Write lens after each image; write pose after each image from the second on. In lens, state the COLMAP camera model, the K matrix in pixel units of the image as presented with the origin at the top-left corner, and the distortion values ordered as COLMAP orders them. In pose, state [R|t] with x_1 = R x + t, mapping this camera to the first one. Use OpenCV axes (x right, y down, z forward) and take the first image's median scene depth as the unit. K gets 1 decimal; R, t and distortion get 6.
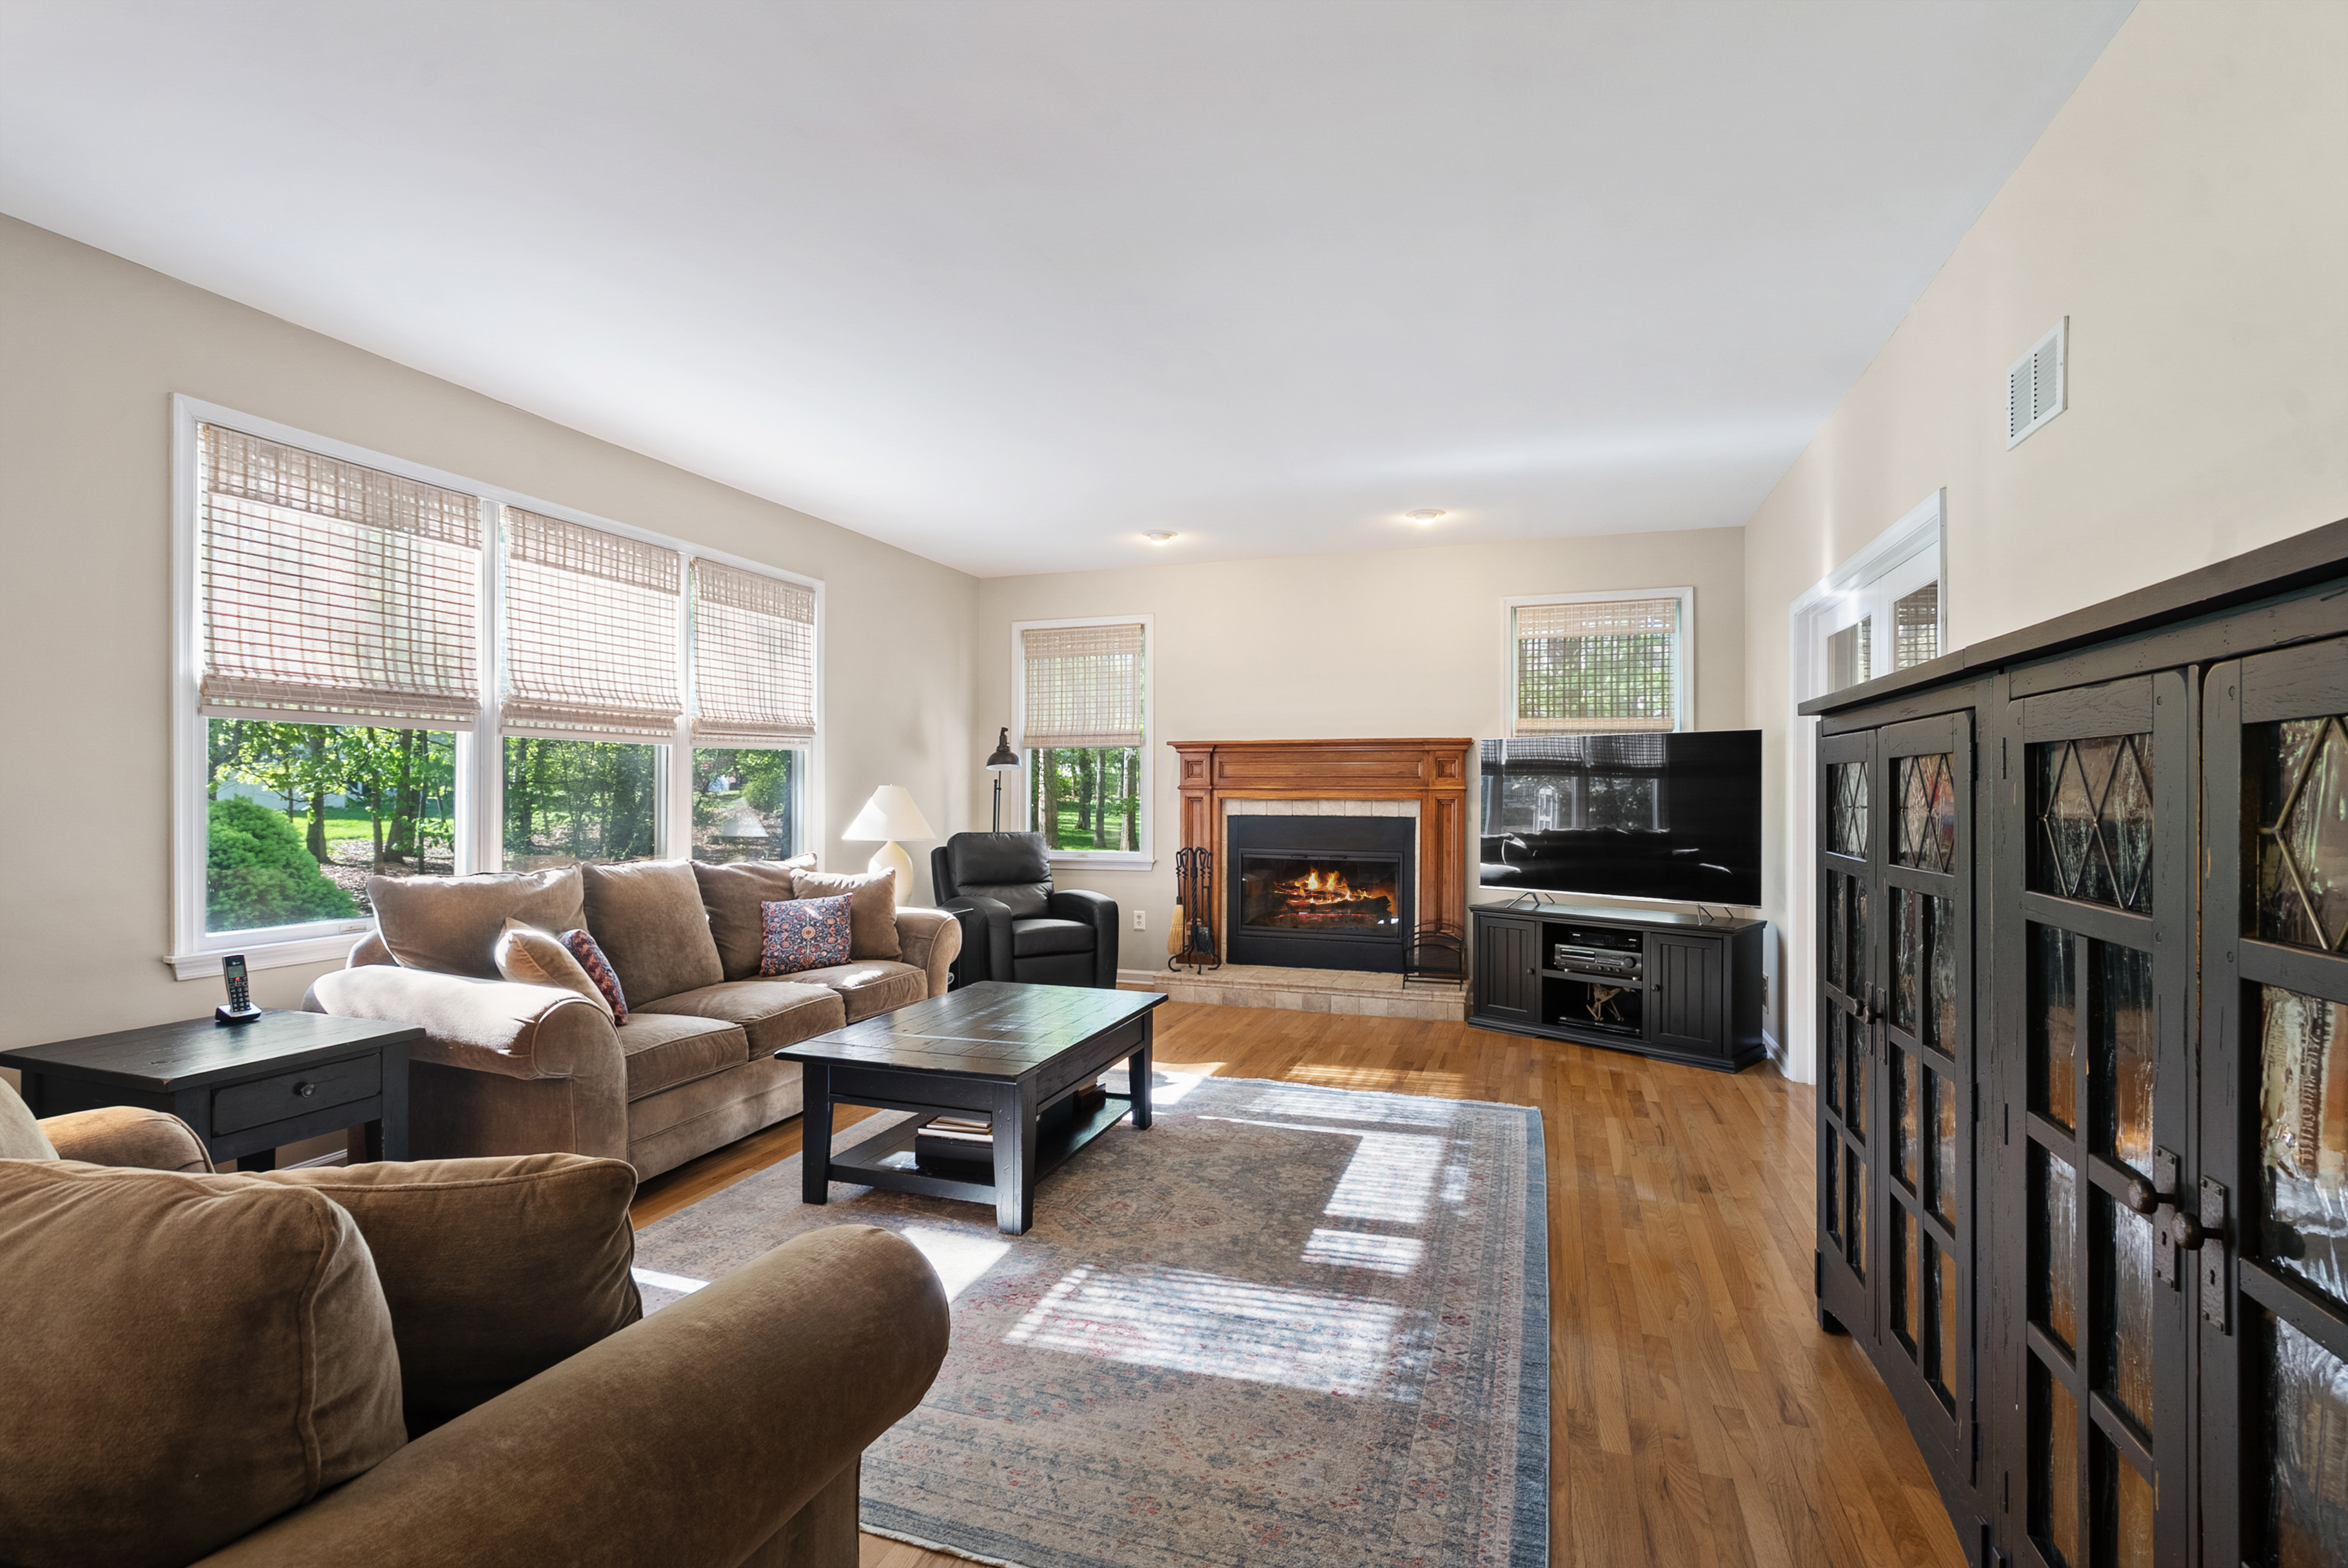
lens RADIAL K [[1087.7, 0, 1172.8], [0, 1087.7, 793.3], [0, 0, 1]] dist [-0.002003, 0.000866]
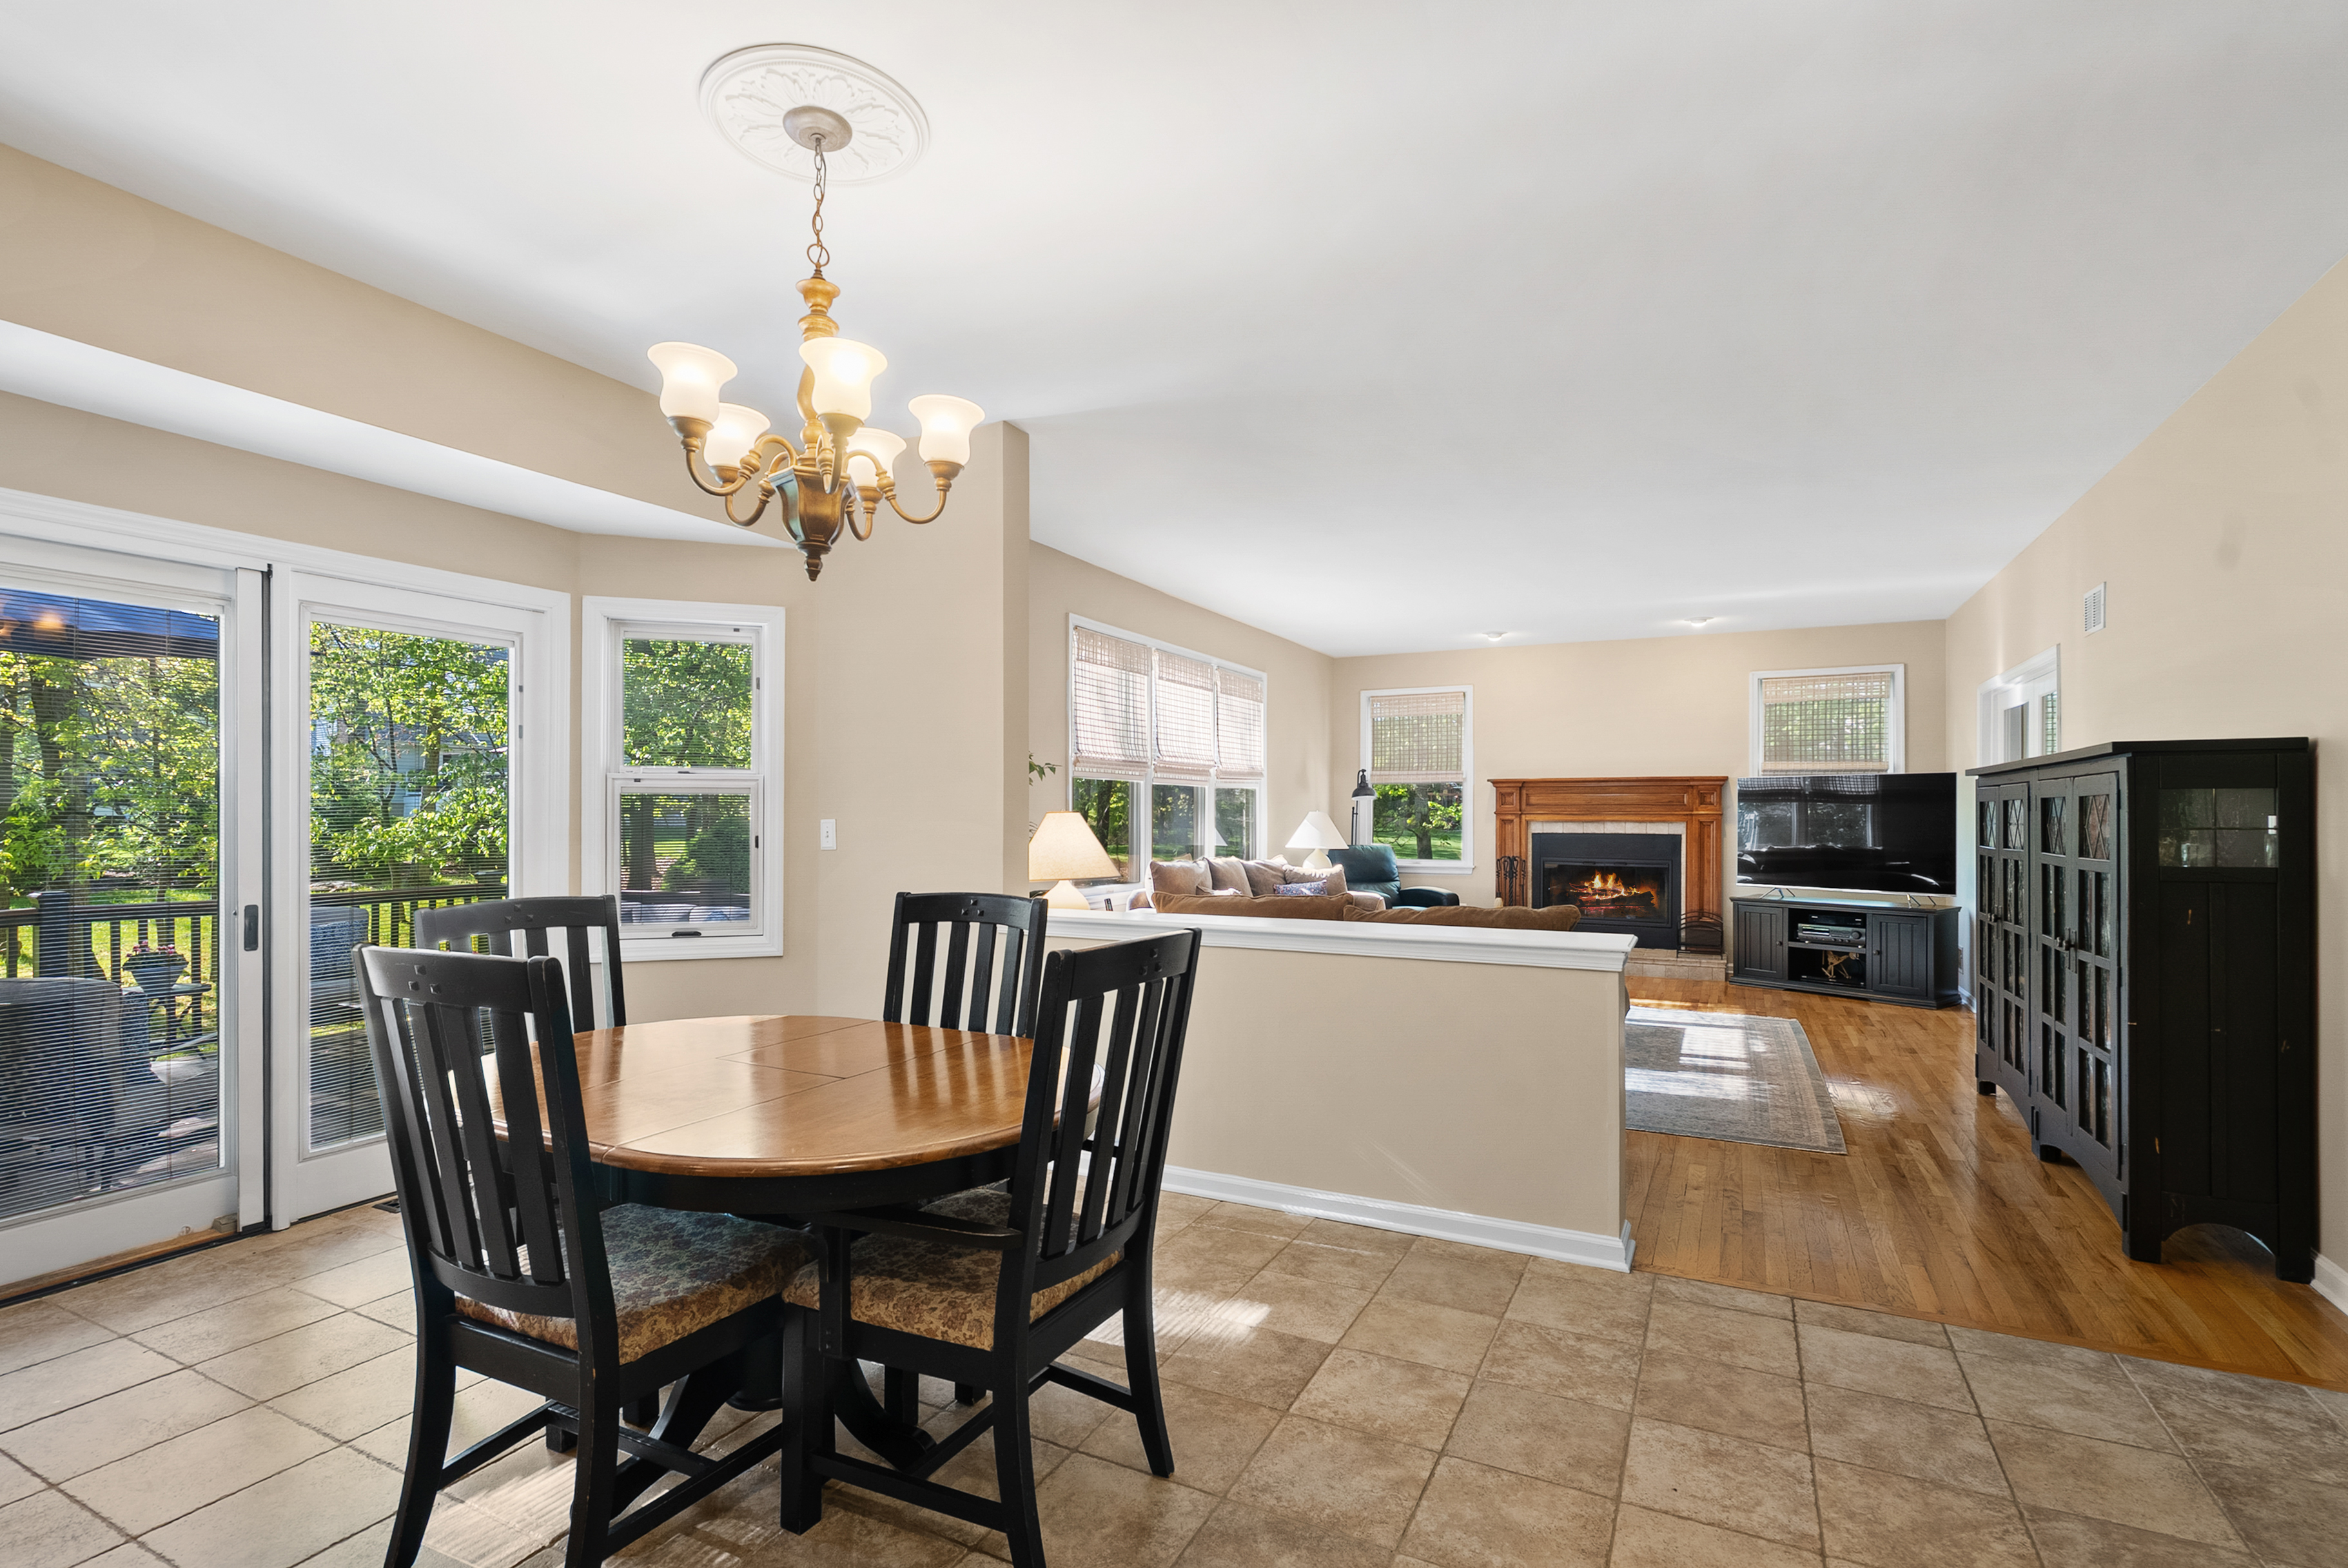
lens RADIAL K [[1095.0, 0, 1168.9], [0, 1095.0, 811.8], [0, 0, 1]] dist [-0.001892, 0.001497]
pose [[0.989637, -0.000501, -0.143588, -0.281538], [-0.000176, 0.999989, -0.004700, 0.000589], [0.143588, 0.004676, 0.989626, -0.581991]]
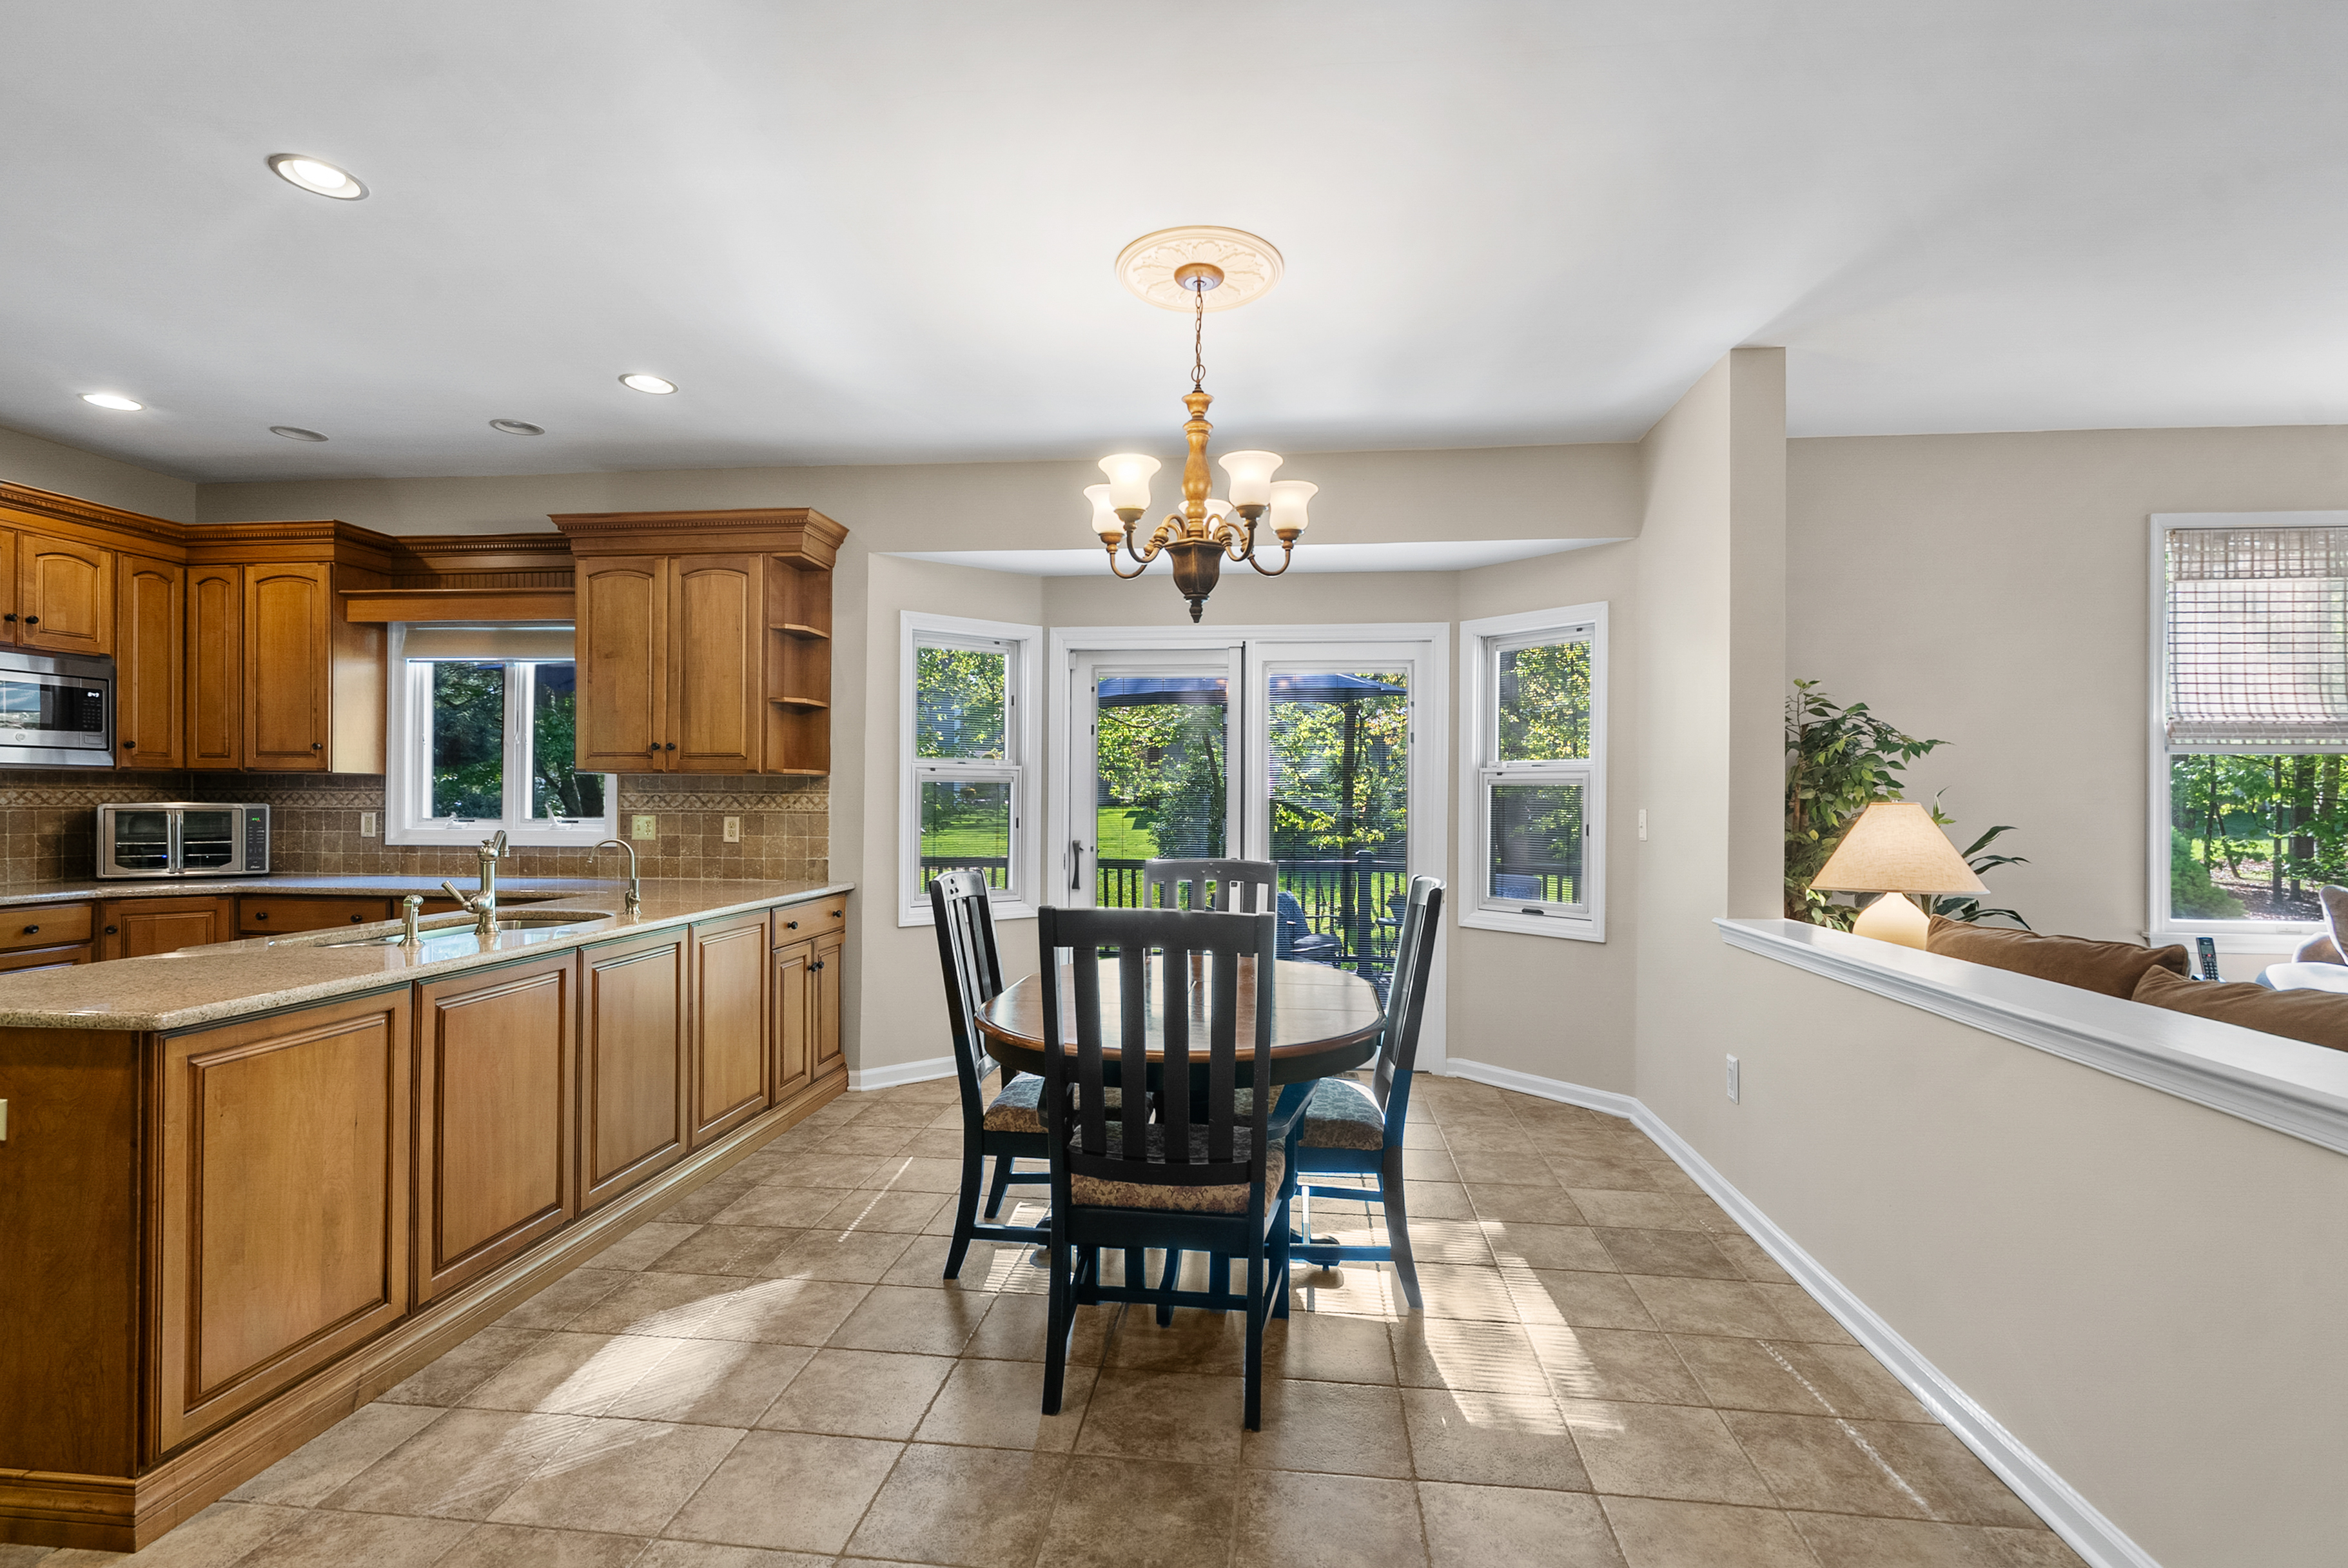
lens RADIAL K [[1087.9, 0, 1172.8], [0, 1087.9, 793.3], [0, 0, 1]] dist [-0.002003, 0.000866]
pose [[0.214763, -0.004840, -0.976654, 0.083002], [-0.011112, 0.999911, -0.007398, 0.000369], [0.976603, 0.012441, 0.214690, -0.290671]]
